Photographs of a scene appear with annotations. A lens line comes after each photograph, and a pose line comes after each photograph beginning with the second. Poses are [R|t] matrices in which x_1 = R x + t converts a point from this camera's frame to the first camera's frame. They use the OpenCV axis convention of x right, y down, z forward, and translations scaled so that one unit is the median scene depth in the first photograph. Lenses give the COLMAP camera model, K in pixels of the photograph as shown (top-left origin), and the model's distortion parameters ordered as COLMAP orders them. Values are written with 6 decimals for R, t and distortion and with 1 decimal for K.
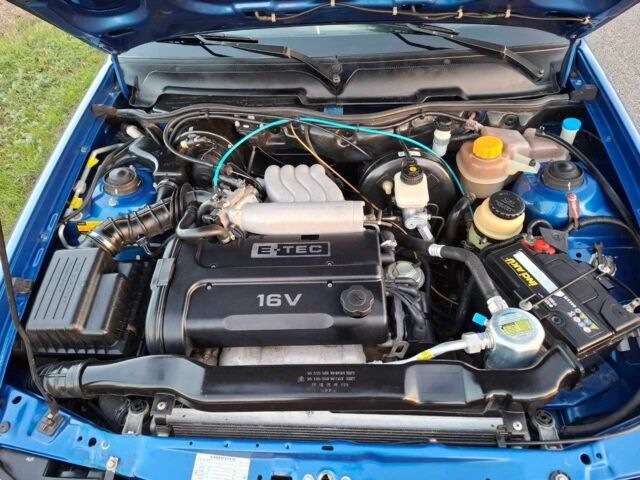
lens RADIAL K [[455.3, 0, 322.3], [0, 455.3, 230.6], [0, 0, 1]] dist [0.077355, -0.075385]
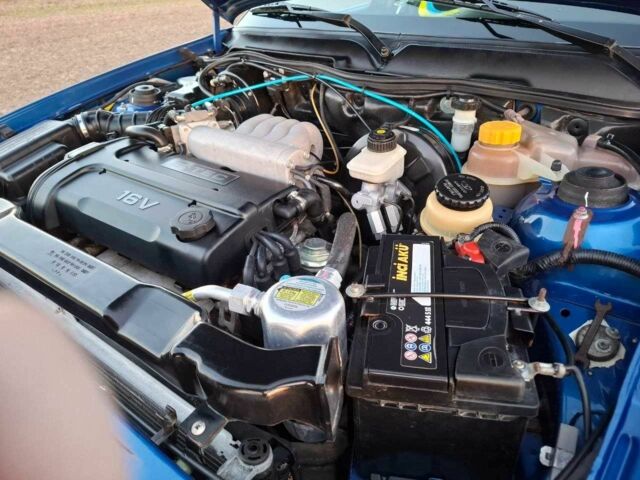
lens RADIAL K [[455.3, 0, 322.3], [0, 455.3, 230.6], [0, 0, 1]] dist [0.077355, -0.075385]
pose [[0.833232, 0.303189, -0.462385, 0.514595], [-0.388082, 0.916348, -0.098479, 0.128300], [0.393848, 0.261499, 0.881193, 0.326927]]
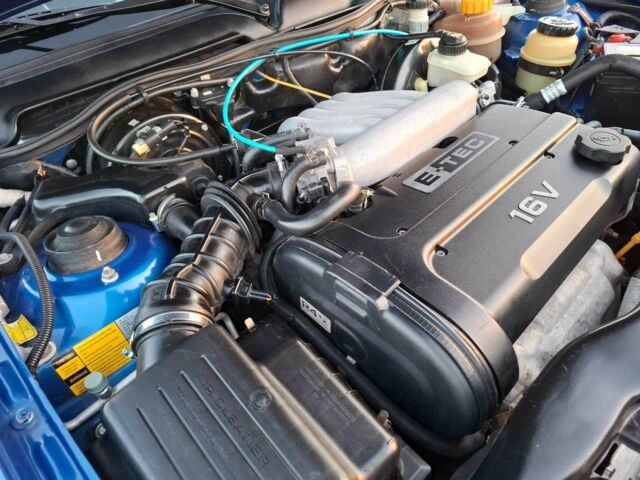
lens RADIAL K [[455.3, 0, 322.3], [0, 455.3, 230.6], [0, 0, 1]] dist [0.077355, -0.075385]
pose [[0.709771, -0.472104, 0.522822, -0.538368], [0.560434, 0.828096, -0.013068, 0.027085], [-0.426777, 0.302283, 0.852342, 0.516013]]
